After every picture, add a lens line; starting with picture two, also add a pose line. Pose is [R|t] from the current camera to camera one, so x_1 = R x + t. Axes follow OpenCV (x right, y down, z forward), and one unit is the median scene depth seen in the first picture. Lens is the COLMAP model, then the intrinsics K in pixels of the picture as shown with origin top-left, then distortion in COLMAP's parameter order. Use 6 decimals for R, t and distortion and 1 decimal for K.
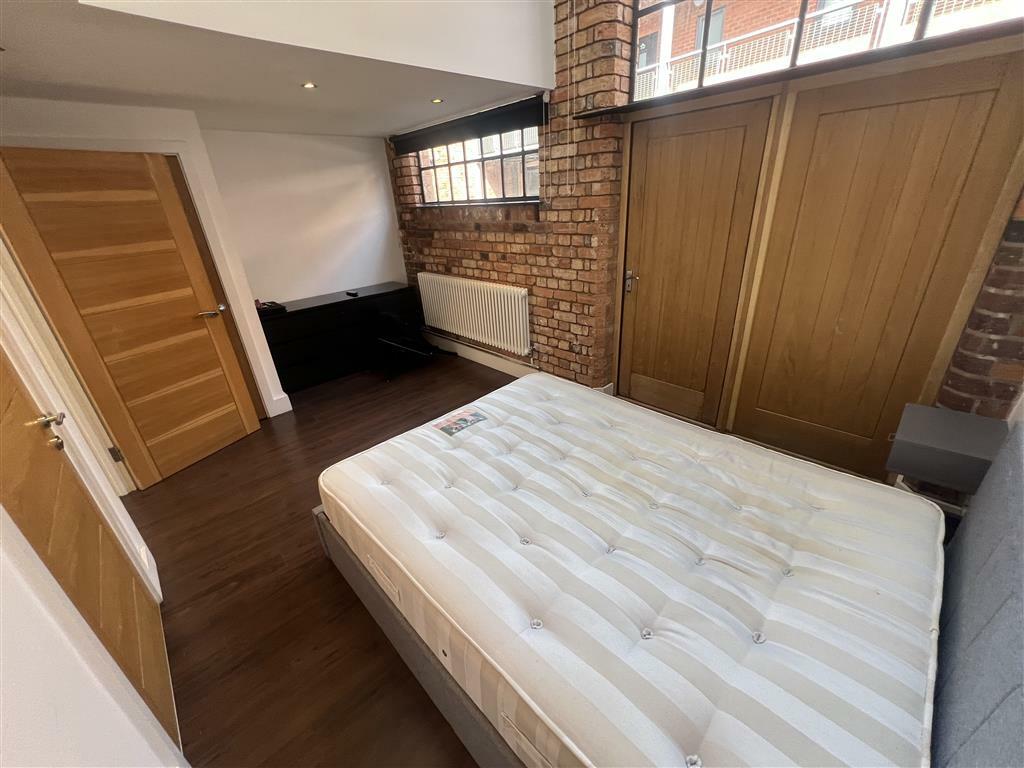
lens RADIAL K [[408.6, 0, 510.9], [0, 408.6, 381.9], [0, 0, 1]] dist [-0.001673, -0.000159]
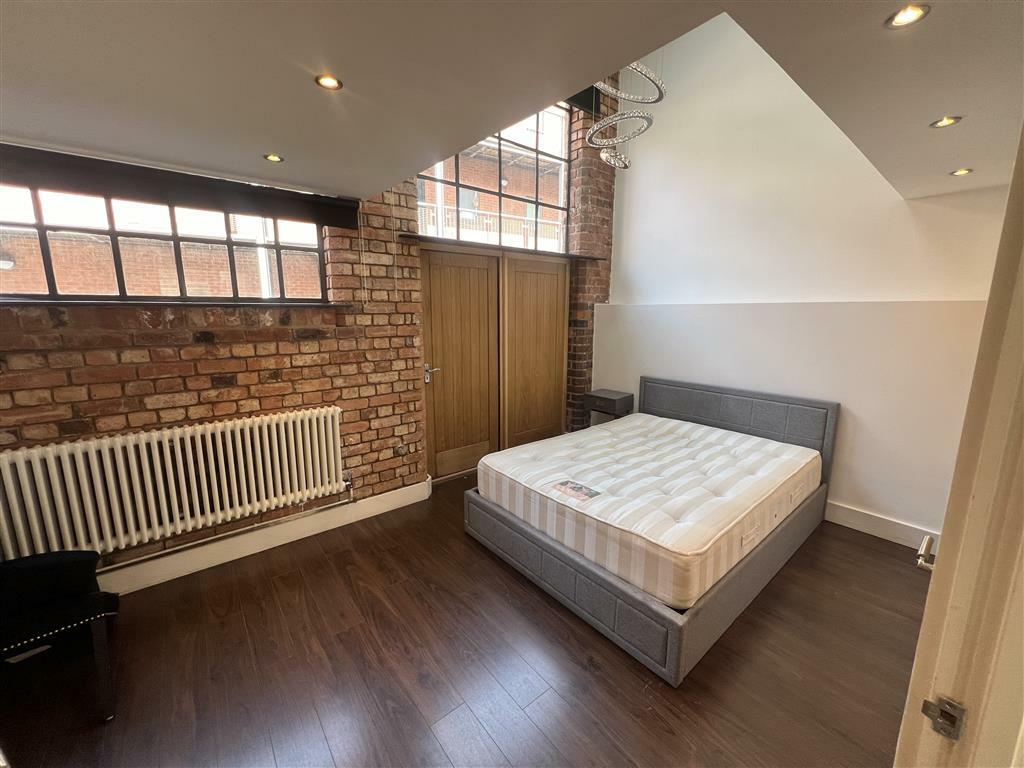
lens RADIAL K [[408.6, 0, 509.8], [0, 408.6, 382.2], [0, 0, 1]] dist [-0.001673, -0.000159]
pose [[0.072412, -0.120677, 0.990047, -0.768708], [0.406955, 0.909838, 0.081135, -0.208322], [-0.910573, 0.397030, 0.114994, 0.619501]]
